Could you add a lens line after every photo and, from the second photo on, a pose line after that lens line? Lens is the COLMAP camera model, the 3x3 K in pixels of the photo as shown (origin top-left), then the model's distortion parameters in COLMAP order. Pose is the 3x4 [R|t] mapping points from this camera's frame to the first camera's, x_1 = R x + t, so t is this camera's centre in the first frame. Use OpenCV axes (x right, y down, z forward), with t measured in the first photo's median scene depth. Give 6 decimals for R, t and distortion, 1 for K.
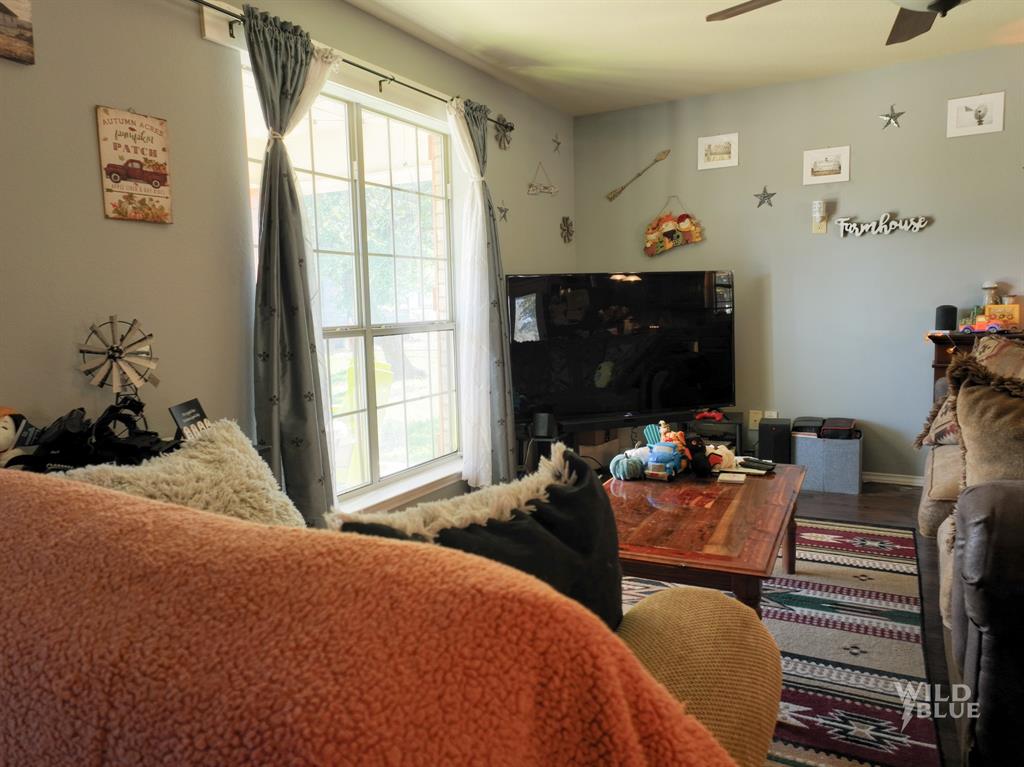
lens RADIAL K [[718.9, 0, 517.0], [0, 718.9, 380.3], [0, 0, 1]] dist [0.002629, 0.012955]
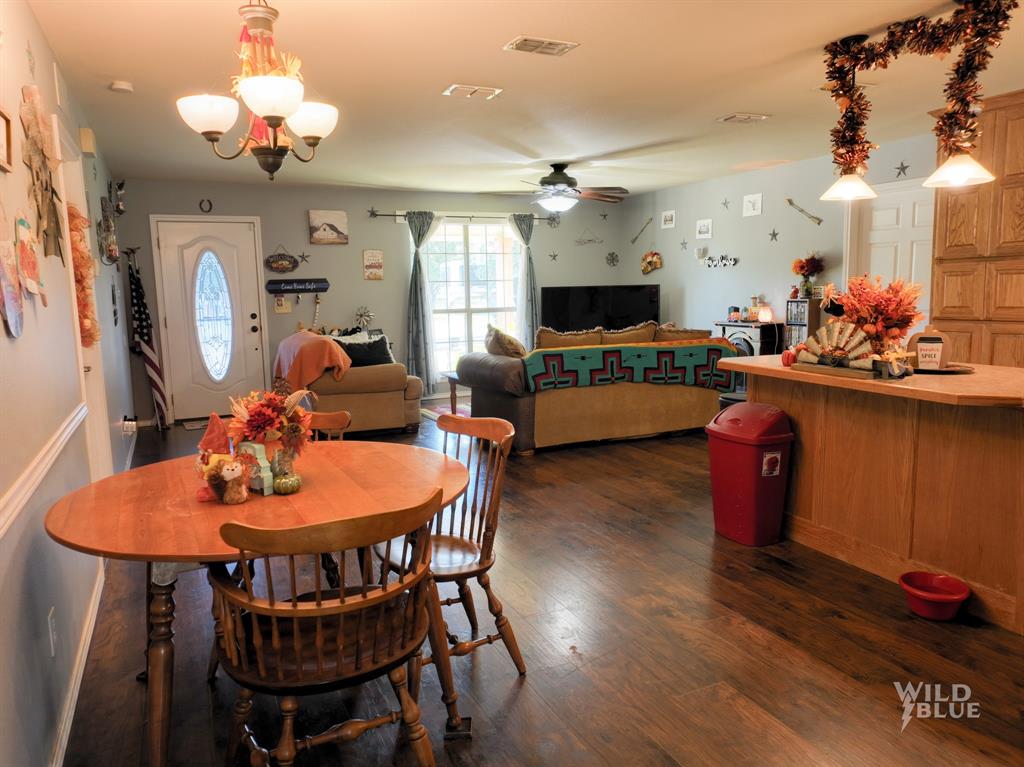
lens RADIAL K [[718.3, 0, 512.0], [0, 718.3, 383.5], [0, 0, 1]] dist [0.010975, 0.003901]
pose [[0.810560, 0.089876, -0.578718, 1.894672], [-0.064353, 0.995839, 0.064523, 0.019994], [0.582109, -0.015058, 0.812971, -1.342192]]
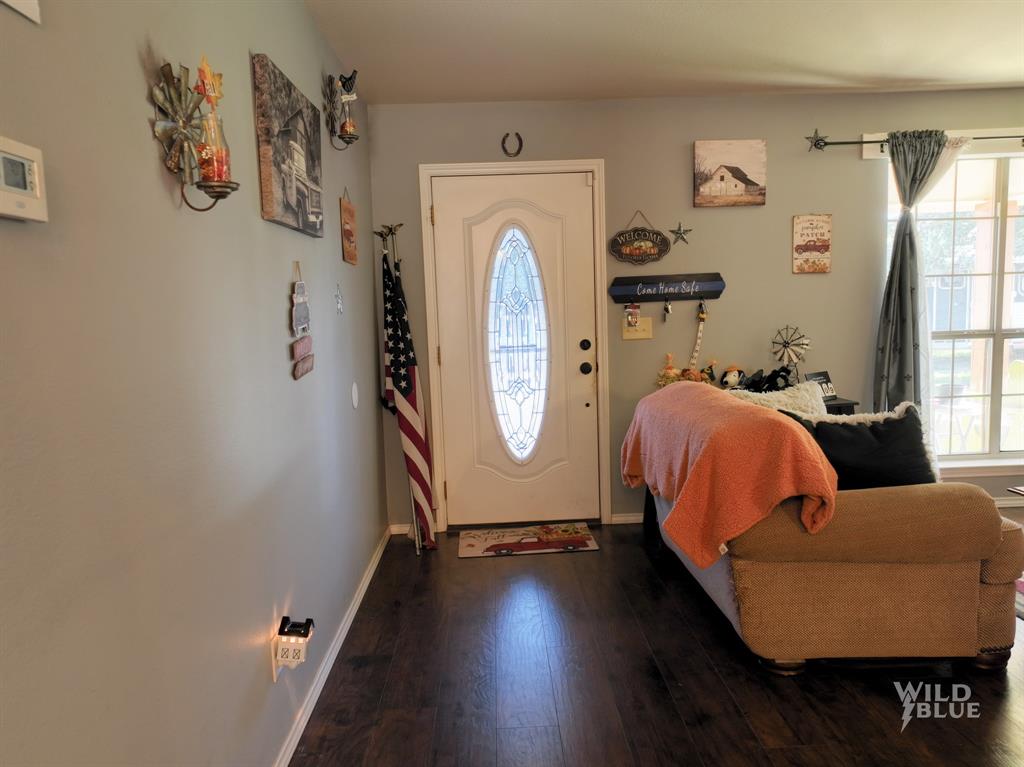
lens RADIAL K [[718.9, 0, 517.0], [0, 718.9, 380.3], [0, 0, 1]] dist [0.002629, 0.012955]
pose [[0.512627, 0.098193, -0.852978, 0.597491], [-0.073640, 0.994807, 0.070263, -0.018778], [0.855448, 0.026795, 0.517196, -0.511171]]
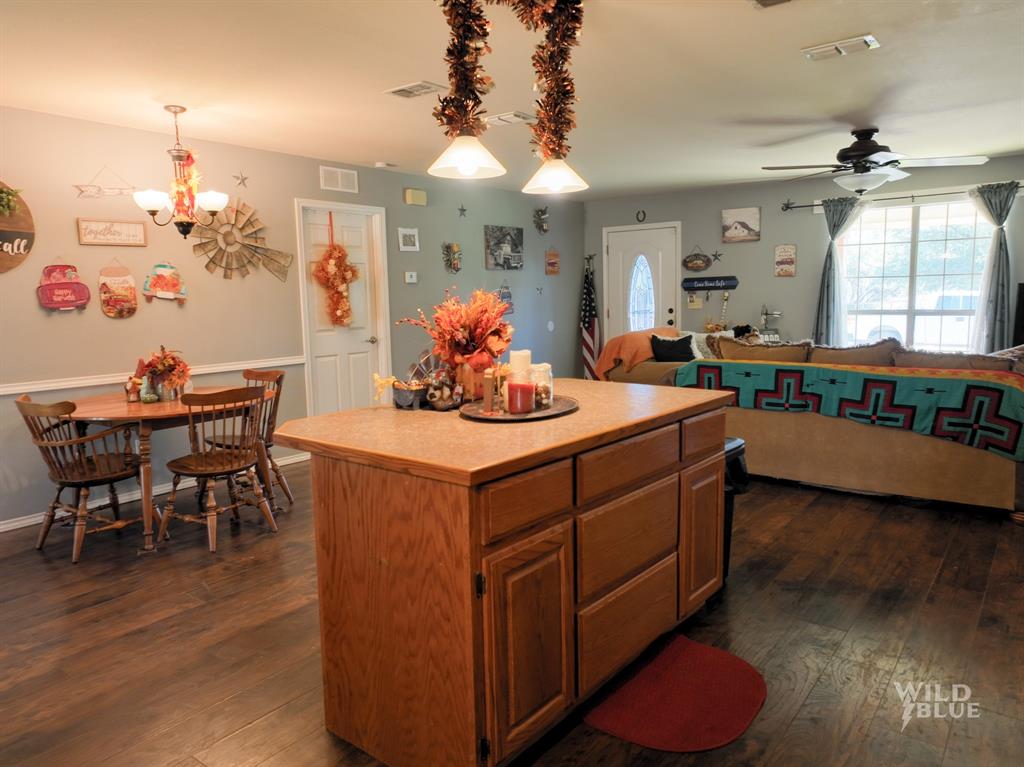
lens RADIAL K [[718.9, 0, 517.0], [0, 718.9, 380.3], [0, 0, 1]] dist [0.002629, 0.012955]
pose [[-0.141131, 0.151756, -0.978290, 2.675114], [-0.080142, 0.983187, 0.164077, -0.167849], [0.986742, 0.101559, -0.126596, 0.198827]]
